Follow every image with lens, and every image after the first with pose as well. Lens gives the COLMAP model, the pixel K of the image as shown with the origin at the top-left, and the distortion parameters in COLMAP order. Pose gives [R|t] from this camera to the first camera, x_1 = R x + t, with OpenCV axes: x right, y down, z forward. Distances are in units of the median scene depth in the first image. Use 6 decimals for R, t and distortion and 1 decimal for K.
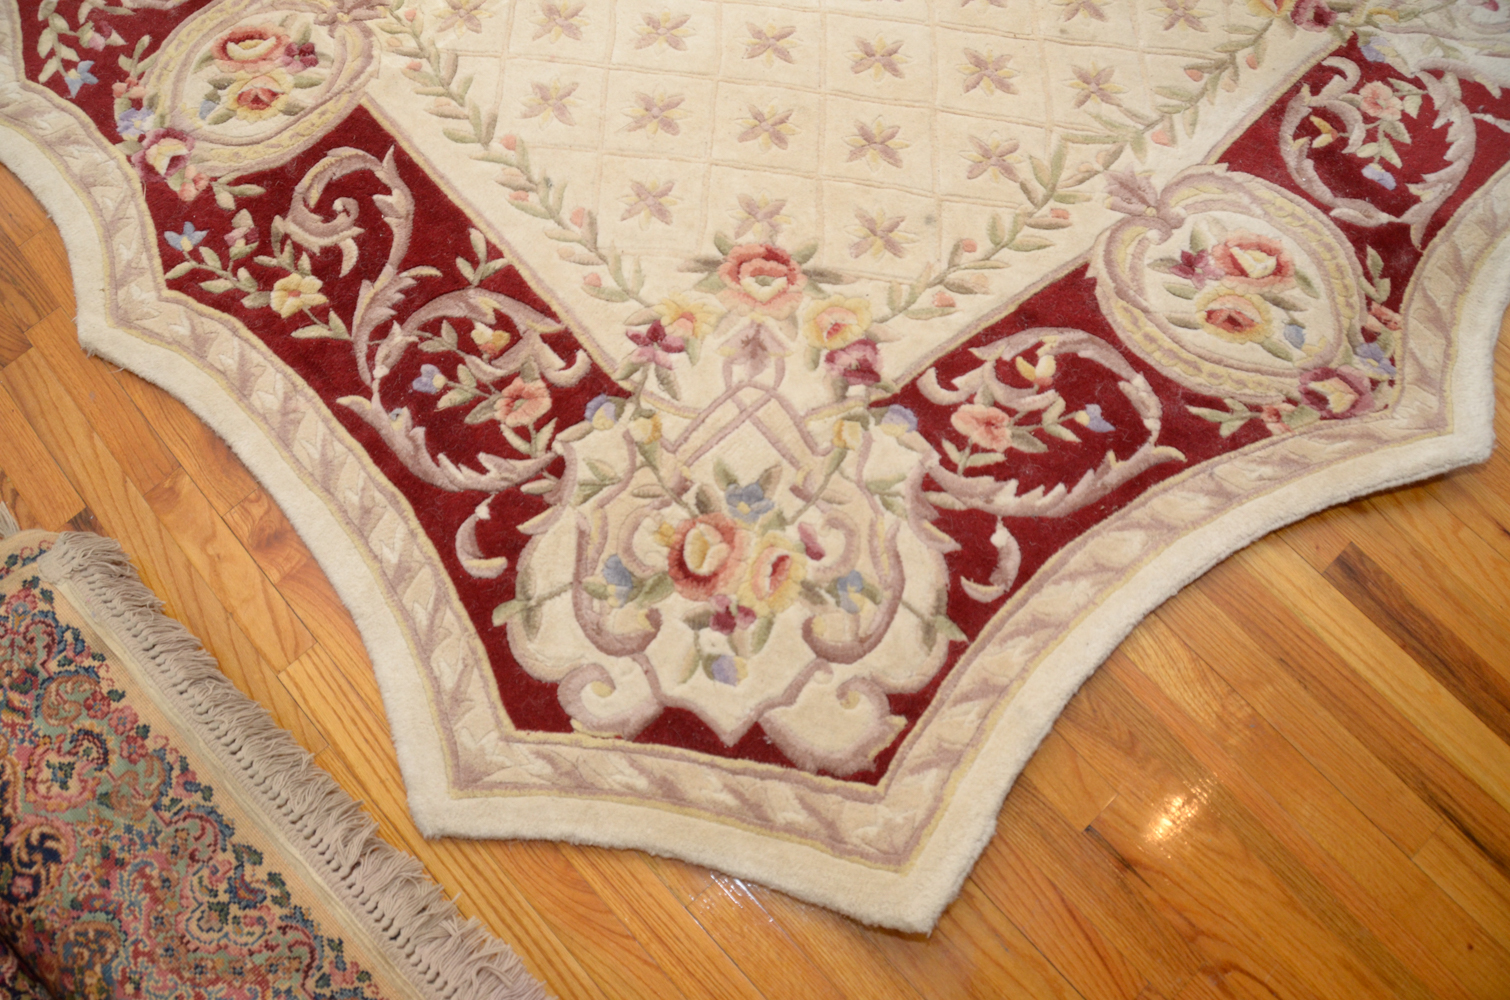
lens RADIAL K [[1154.4, 0, 742.7], [0, 1154.4, 529.2], [0, 0, 1]] dist [-0.166898, 0.114170]
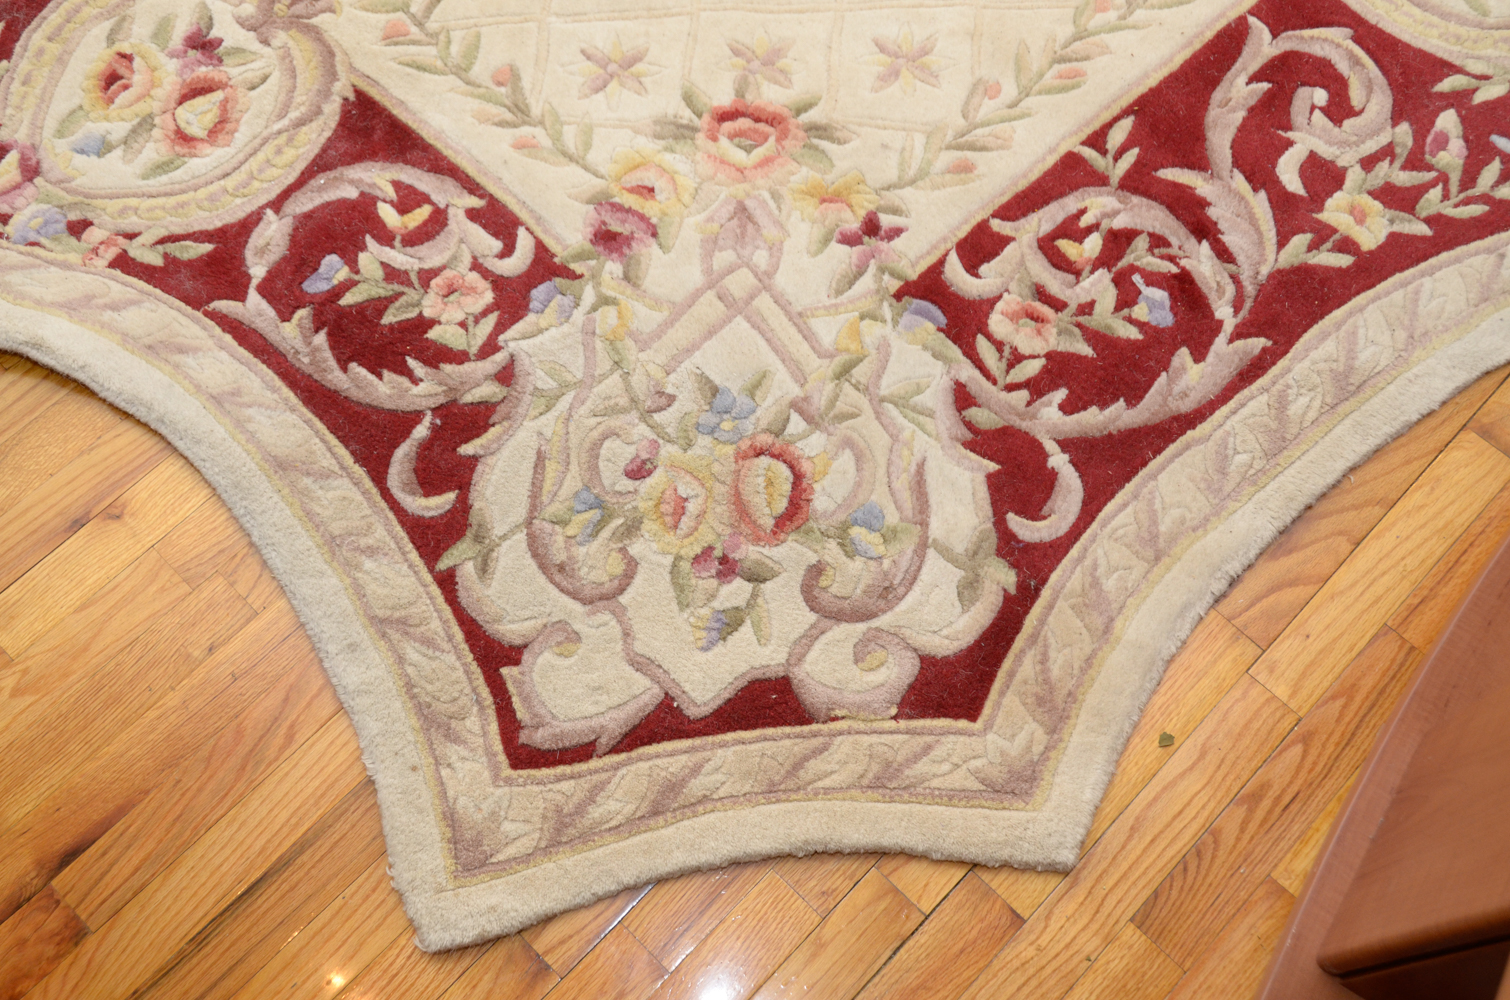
lens RADIAL K [[1567.1, 0, 742.7], [0, 1567.1, 507.5], [0, 0, 1]] dist [-0.085259, 0.257881]
pose [[0.058207, 0.937410, -0.343329, 1.136488], [-0.941825, 0.165602, 0.292476, -0.890141], [0.331026, 0.306332, 0.892515, 0.227906]]
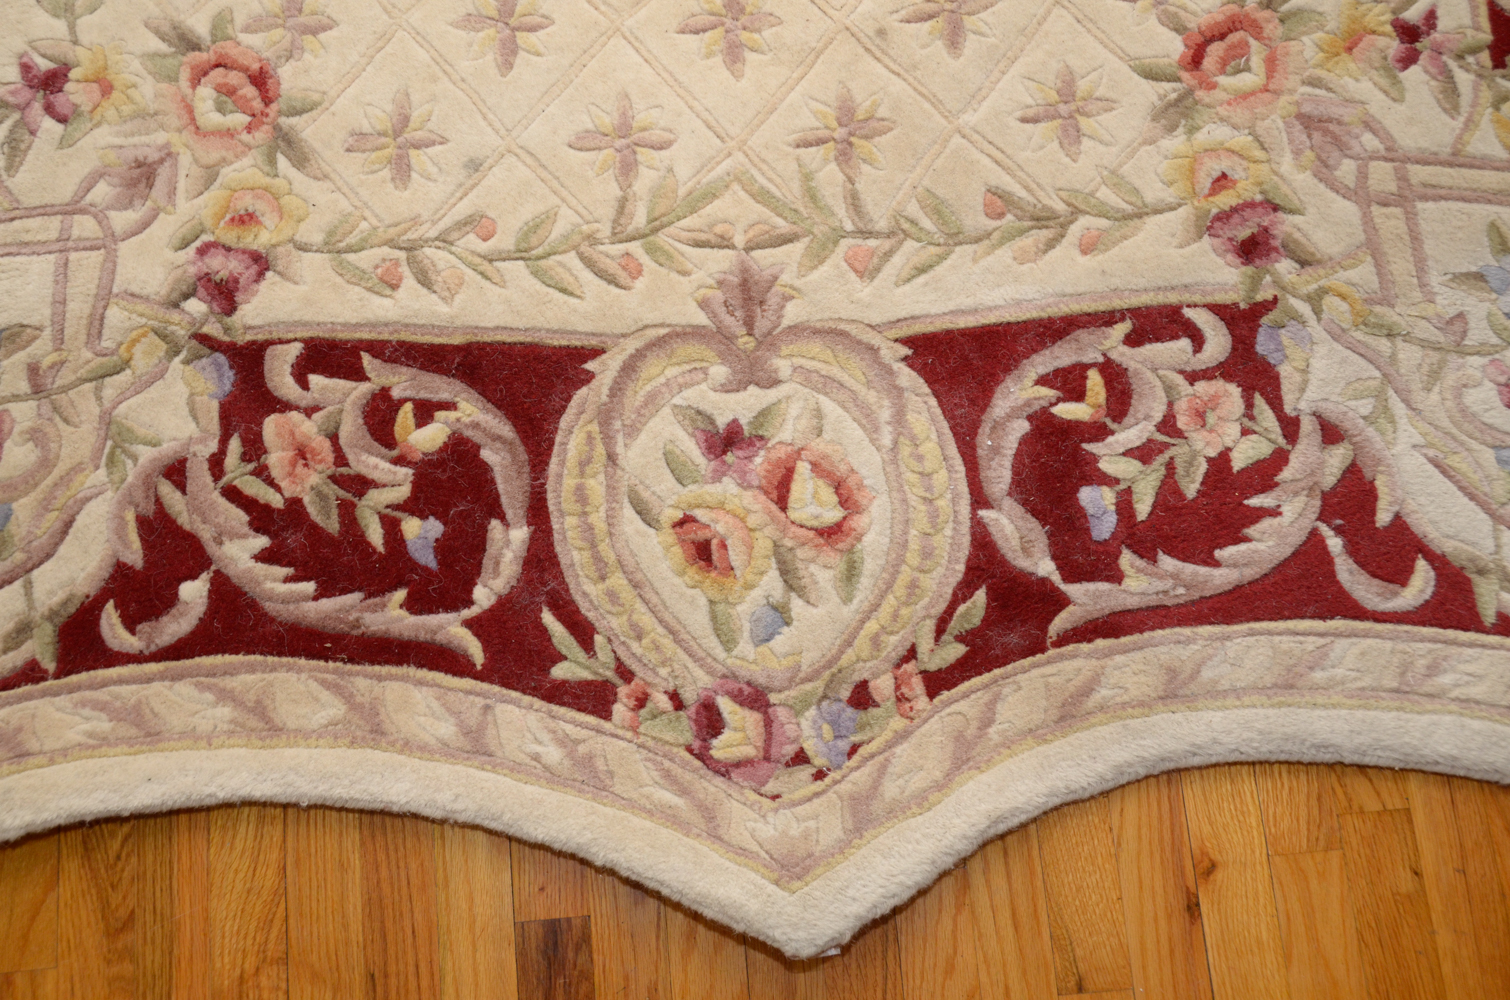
lens RADIAL K [[1567.1, 0, 742.7], [0, 1567.1, 507.5], [0, 0, 1]] dist [-0.085259, 0.257881]
pose [[0.796567, 0.595152, -0.106183, 0.533094], [-0.576272, 0.800593, 0.164198, -0.366427], [0.182732, -0.069604, 0.980696, 0.099036]]
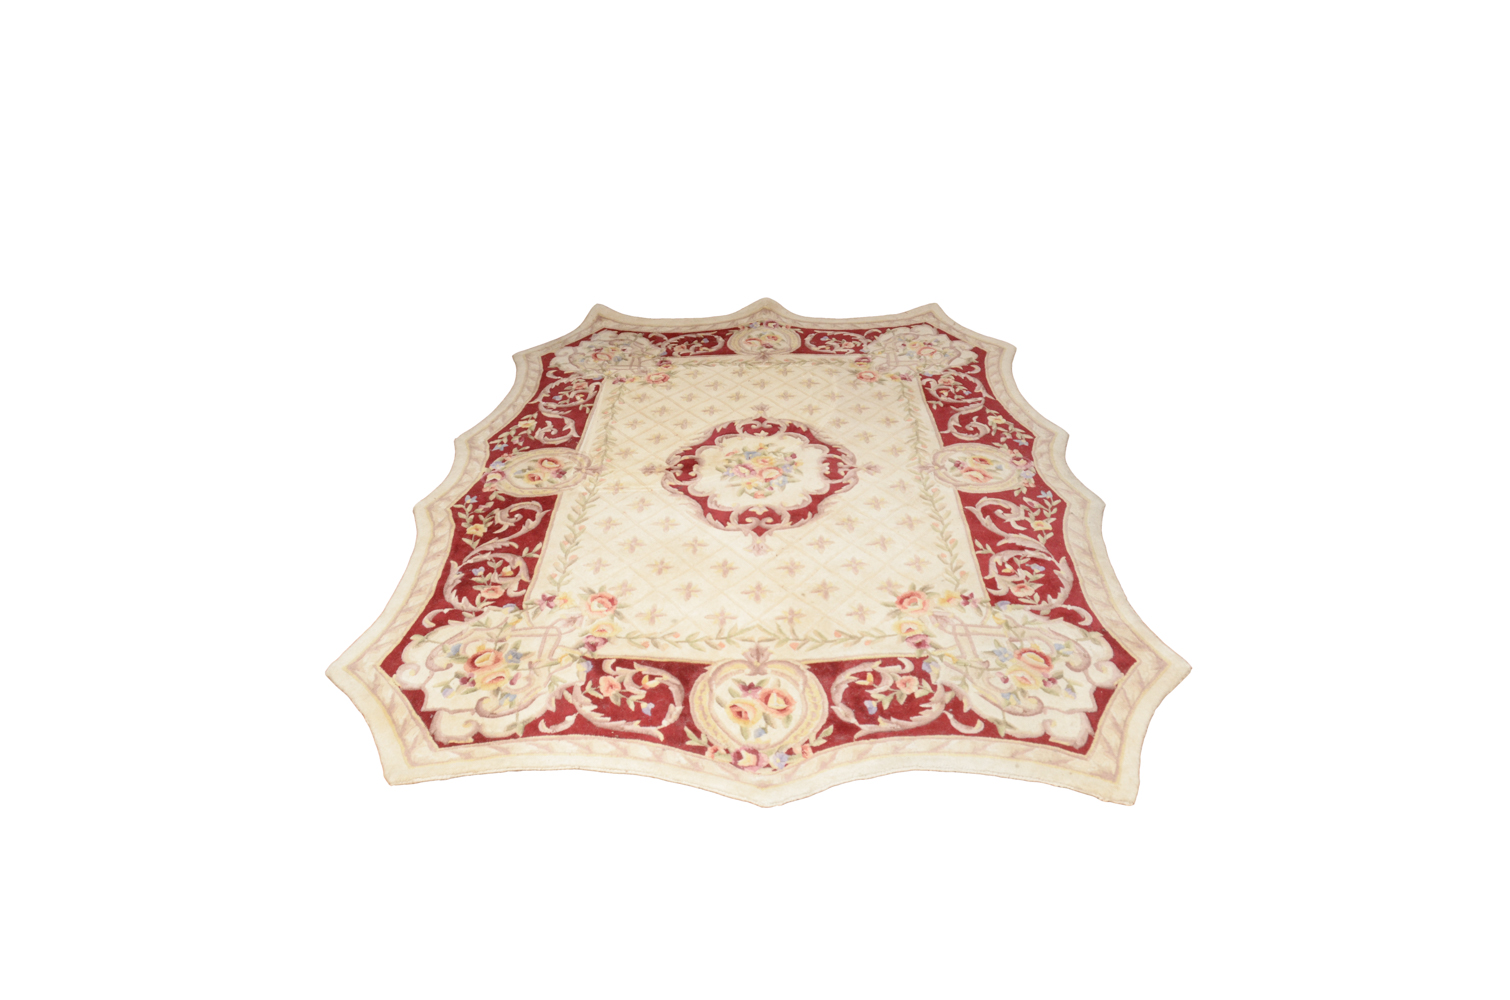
lens RADIAL K [[892.0, 0, 755.0], [0, 892.0, 500.0], [0, 0, 1]] dist [-0.144462, 0.041247]
pose [[0.767168, 0.367669, -0.525616, 1.134250], [-0.606910, 0.681306, -0.409247, 0.181185], [0.207638, 0.632962, 0.745818, -0.405117]]
